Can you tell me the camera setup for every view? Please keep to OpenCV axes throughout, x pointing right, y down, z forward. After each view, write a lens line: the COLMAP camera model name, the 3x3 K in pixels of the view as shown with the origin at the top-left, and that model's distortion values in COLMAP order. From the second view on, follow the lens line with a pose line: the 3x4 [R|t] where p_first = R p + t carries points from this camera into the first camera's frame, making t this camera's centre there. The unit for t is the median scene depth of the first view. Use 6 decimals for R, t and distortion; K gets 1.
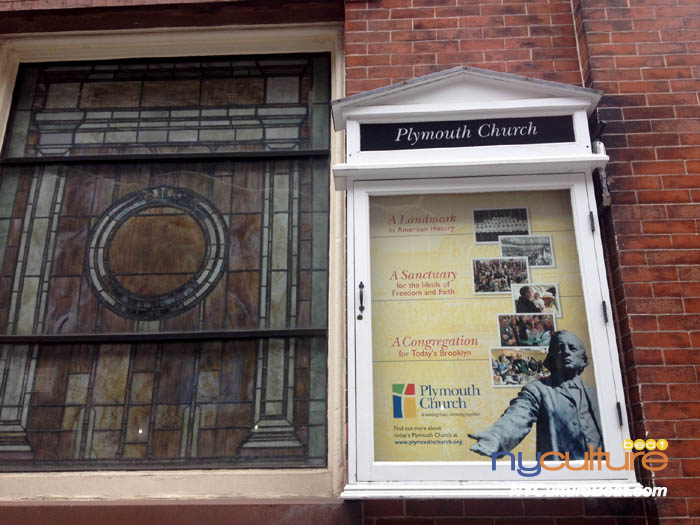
lens RADIAL K [[652.0, 0, 350.3], [0, 652.0, 261.7], [0, 0, 1]] dist [0.015825, 0.000000]
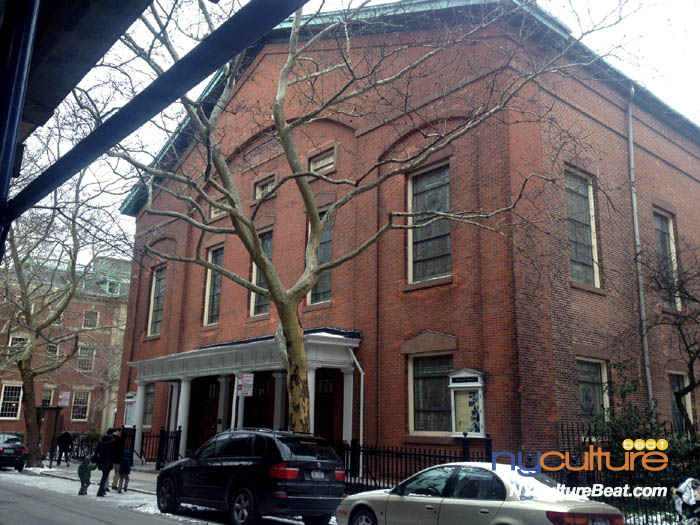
lens RADIAL K [[652.0, 0, 350.1], [0, 652.0, 261.6], [0, 0, 1]] dist [0.015825, 0.000000]
pose [[0.688048, -0.160932, -0.707595, 4.092286], [0.231246, 0.972889, 0.003589, -1.604289], [0.687834, -0.166098, 0.706609, -4.043814]]
